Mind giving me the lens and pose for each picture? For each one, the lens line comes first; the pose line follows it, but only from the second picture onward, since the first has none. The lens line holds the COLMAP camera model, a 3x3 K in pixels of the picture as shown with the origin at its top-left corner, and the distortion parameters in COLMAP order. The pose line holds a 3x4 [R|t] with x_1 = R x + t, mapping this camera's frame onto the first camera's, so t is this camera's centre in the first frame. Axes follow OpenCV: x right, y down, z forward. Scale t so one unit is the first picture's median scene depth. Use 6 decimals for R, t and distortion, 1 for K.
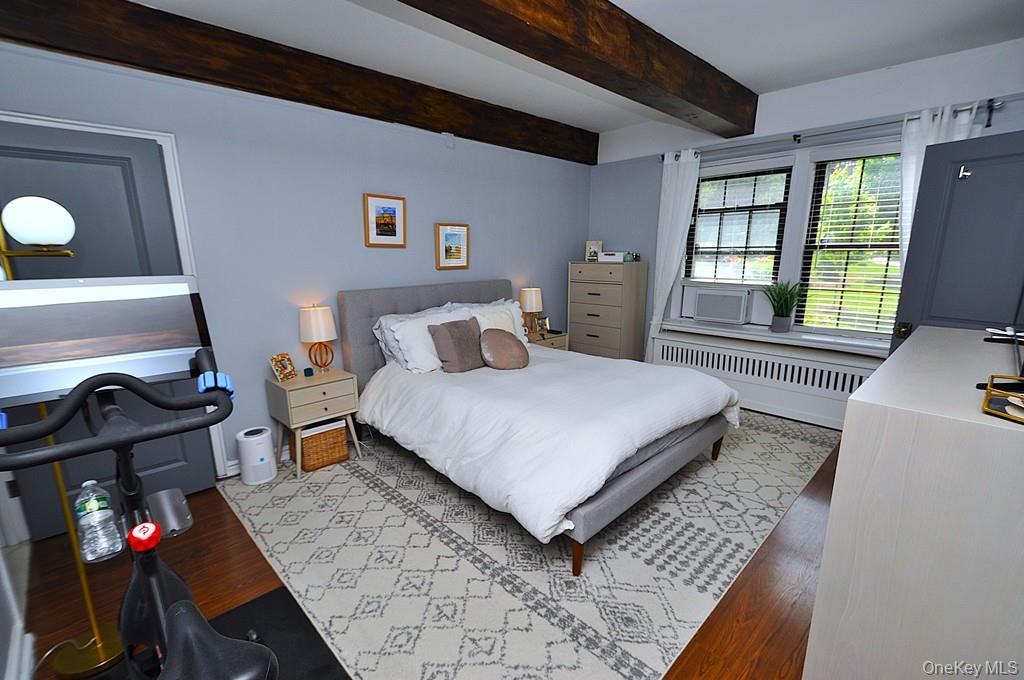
lens RADIAL K [[453.9, 0, 509.3], [0, 453.9, 353.4], [0, 0, 1]] dist [0.002036, -0.004367]
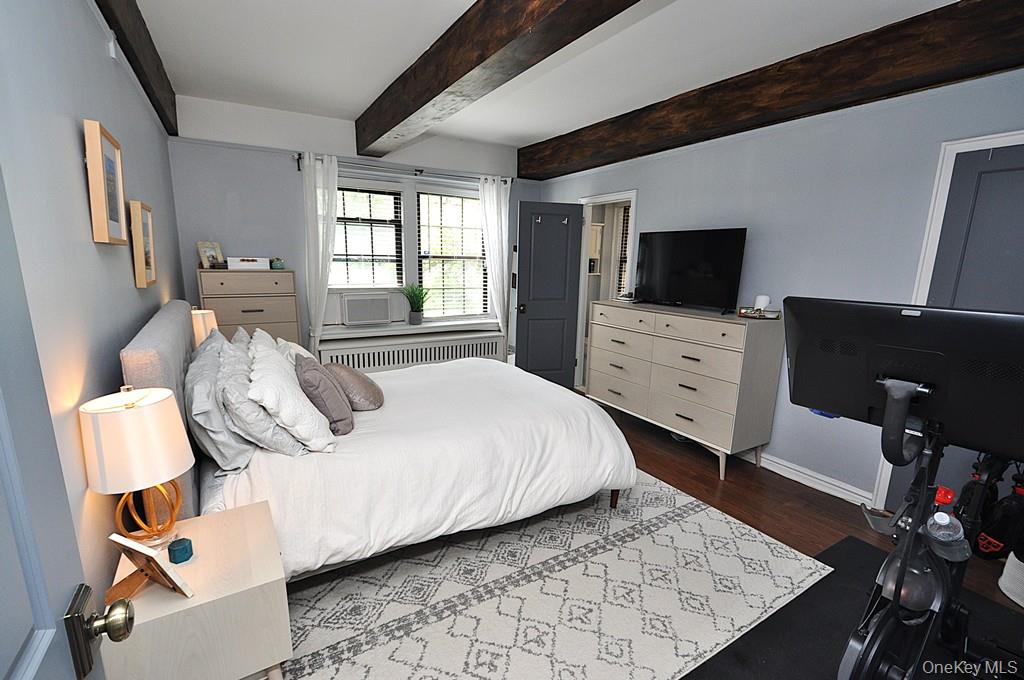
lens RADIAL K [[453.9, 0, 509.3], [0, 453.9, 353.4], [0, 0, 1]] dist [0.002036, -0.004367]
pose [[0.225069, -0.190868, 0.955465, -0.570634], [0.192012, 0.970083, 0.148558, -0.107344], [-0.955236, 0.150025, 0.254985, 0.456184]]
